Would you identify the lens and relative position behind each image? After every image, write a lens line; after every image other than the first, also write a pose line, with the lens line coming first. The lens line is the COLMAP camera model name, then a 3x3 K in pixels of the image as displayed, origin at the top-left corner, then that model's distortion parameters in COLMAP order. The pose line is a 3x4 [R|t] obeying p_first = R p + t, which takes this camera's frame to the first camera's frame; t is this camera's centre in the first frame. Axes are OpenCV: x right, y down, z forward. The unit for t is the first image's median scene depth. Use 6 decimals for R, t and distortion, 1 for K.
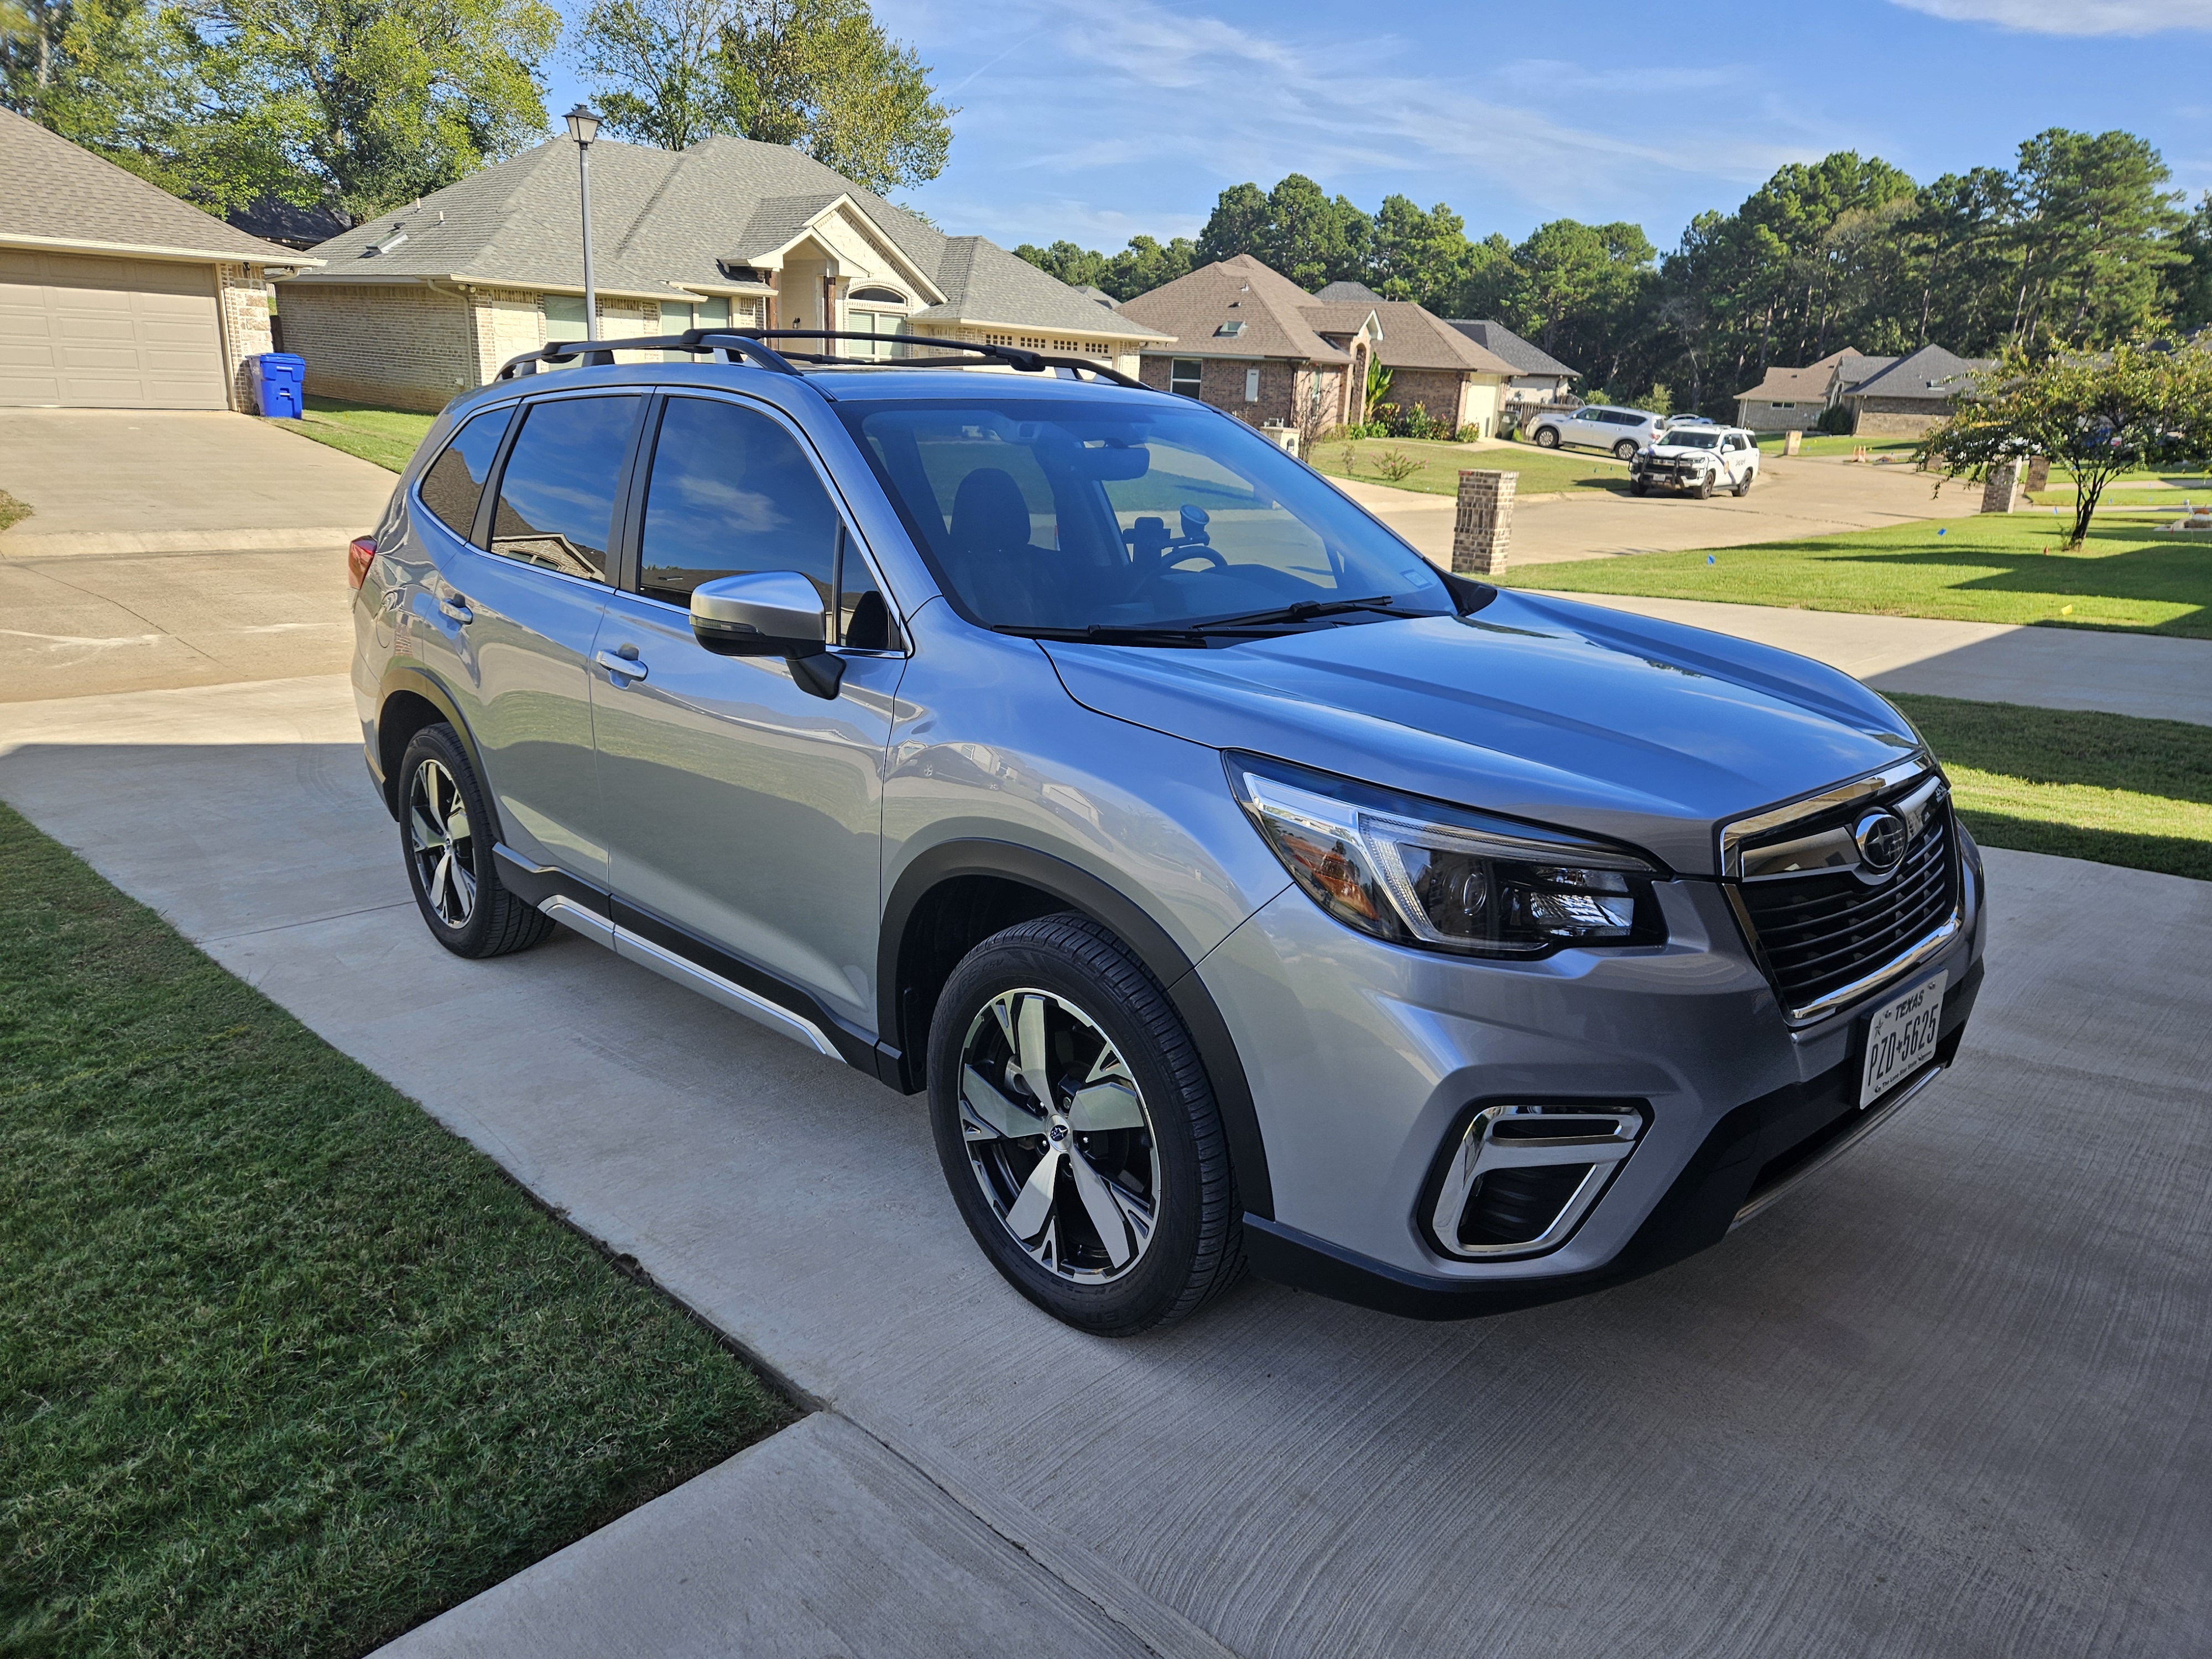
lens RADIAL K [[1472.5, 0, 1106.0], [0, 1472.5, 829.5], [0, 0, 1]] dist [0.075860, -0.072521]
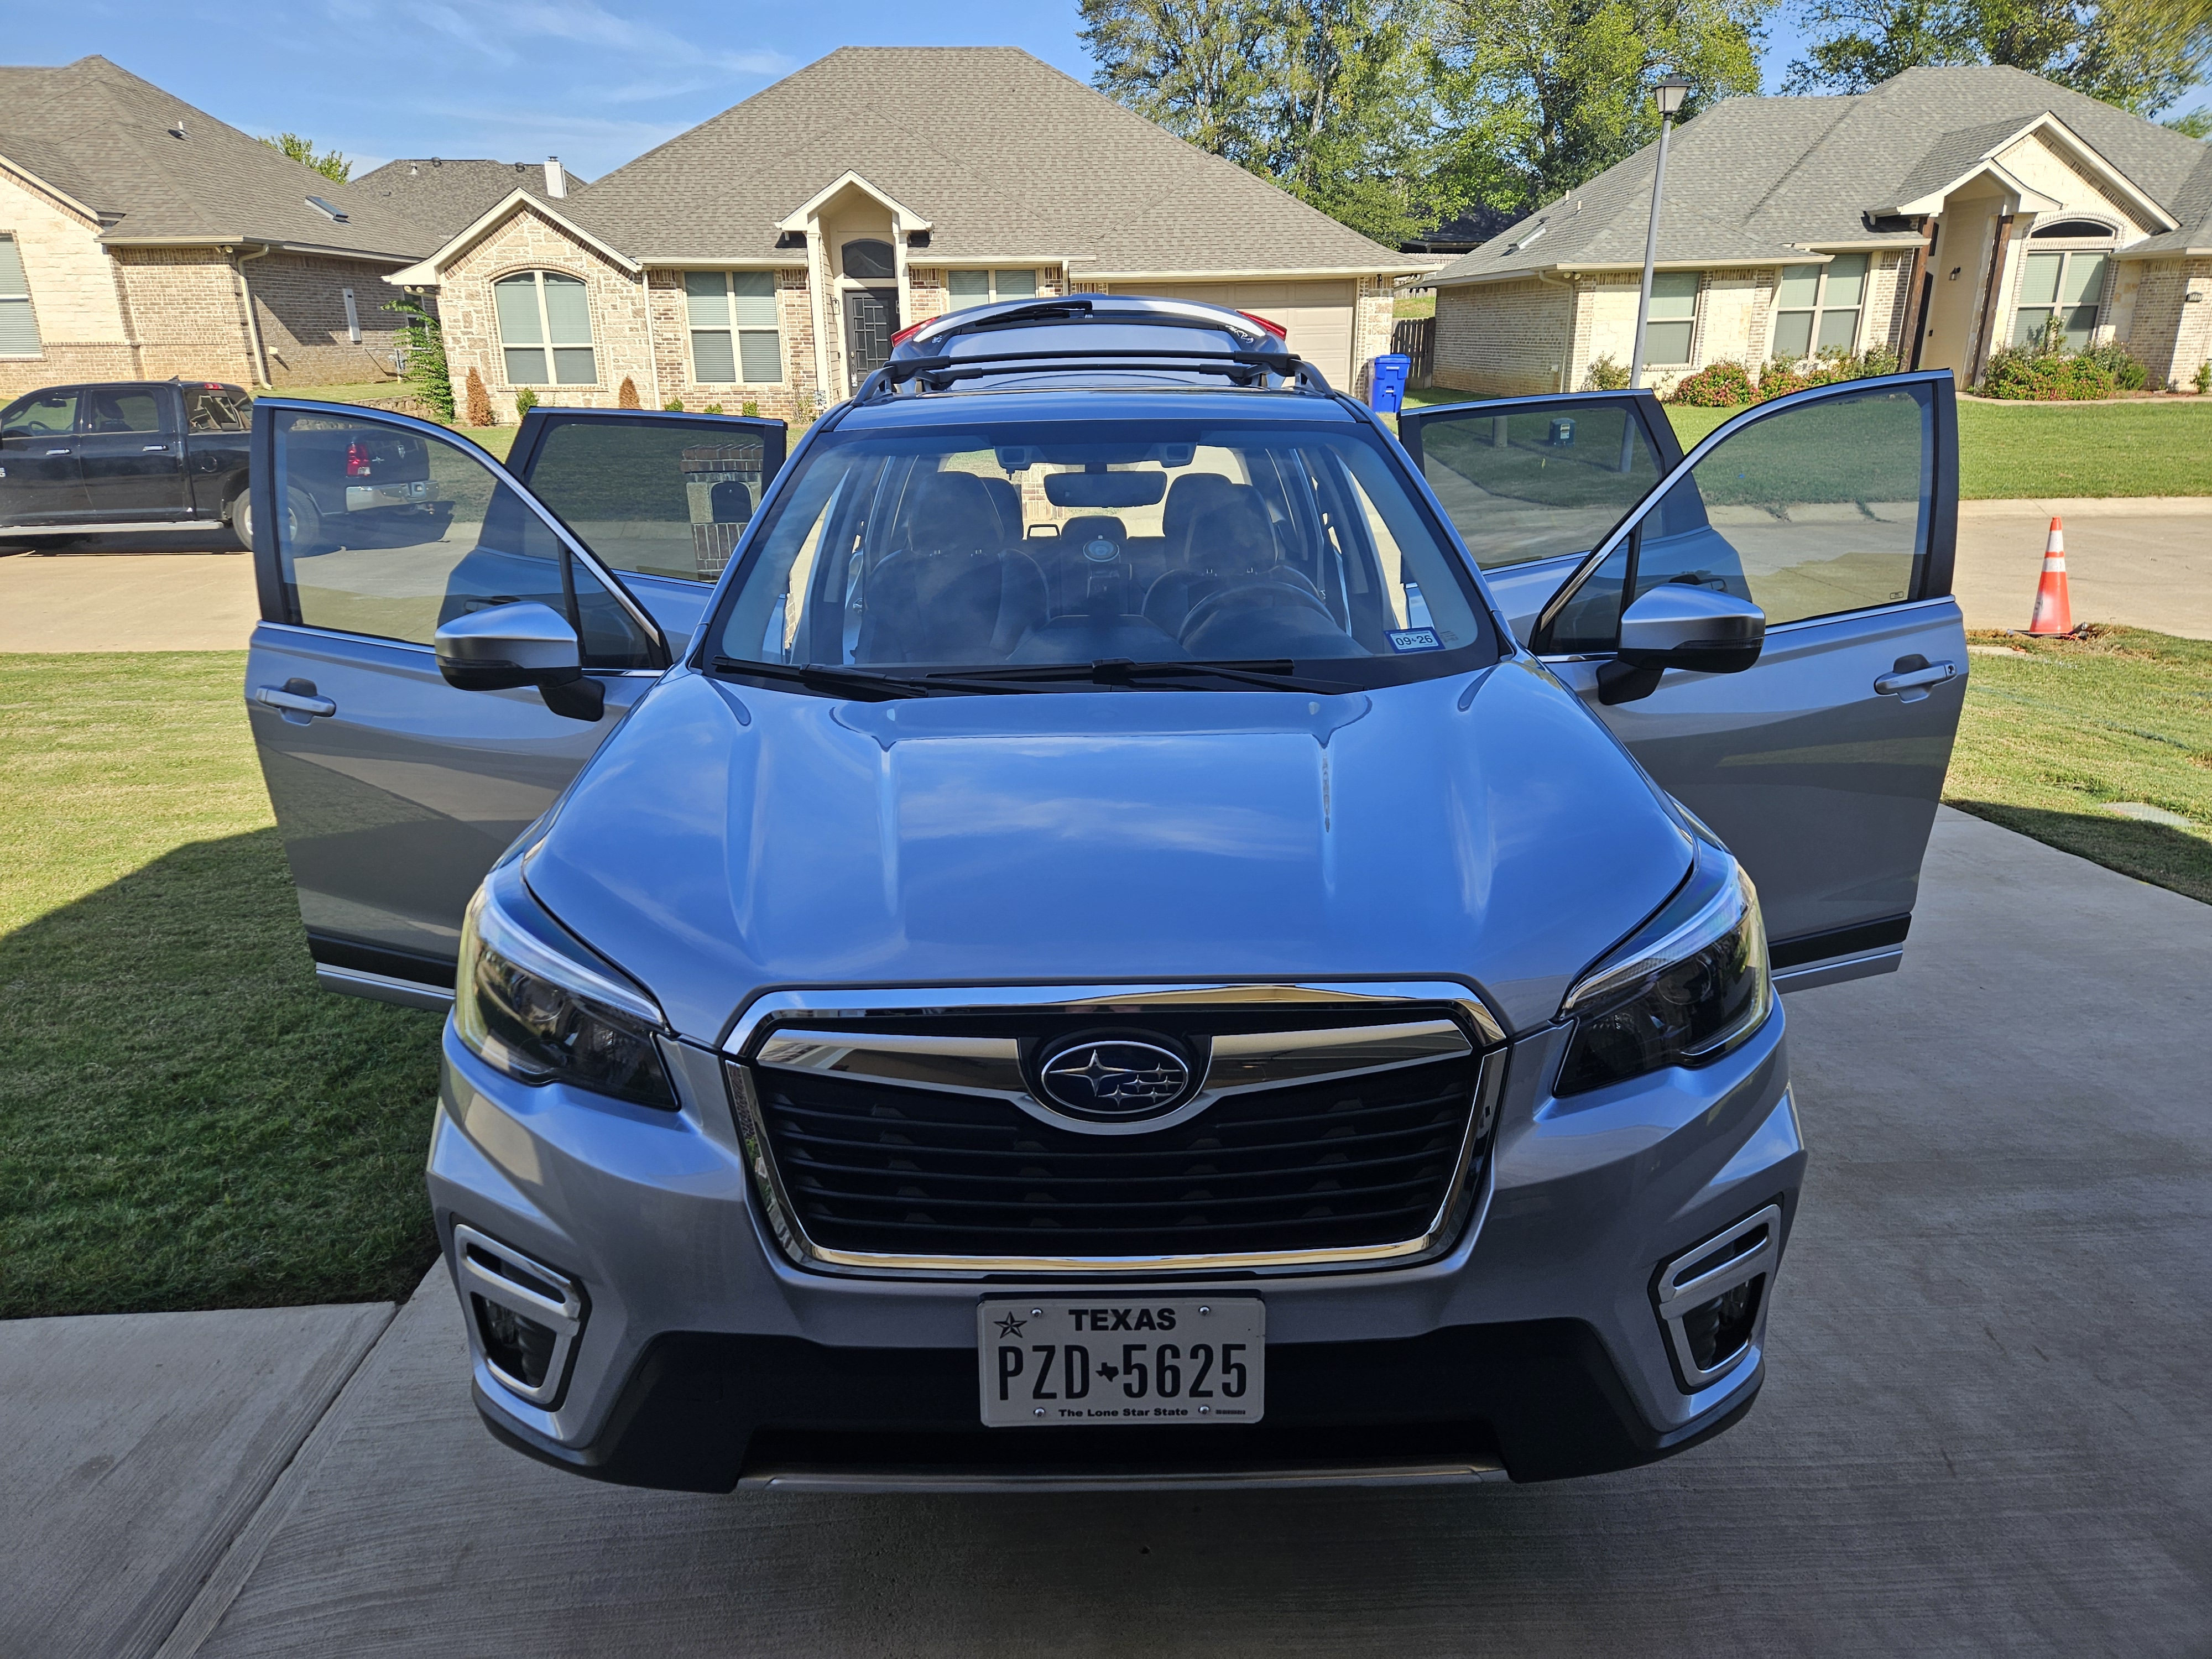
lens RADIAL K [[1472.5, 0, 1106.0], [0, 1472.5, 829.5], [0, 0, 1]] dist [0.075860, -0.072521]
pose [[0.698160, 0.171300, -0.695147, 0.111295], [-0.157859, 0.983890, 0.083910, -0.020879], [0.698322, 0.051153, 0.713954, 0.058278]]
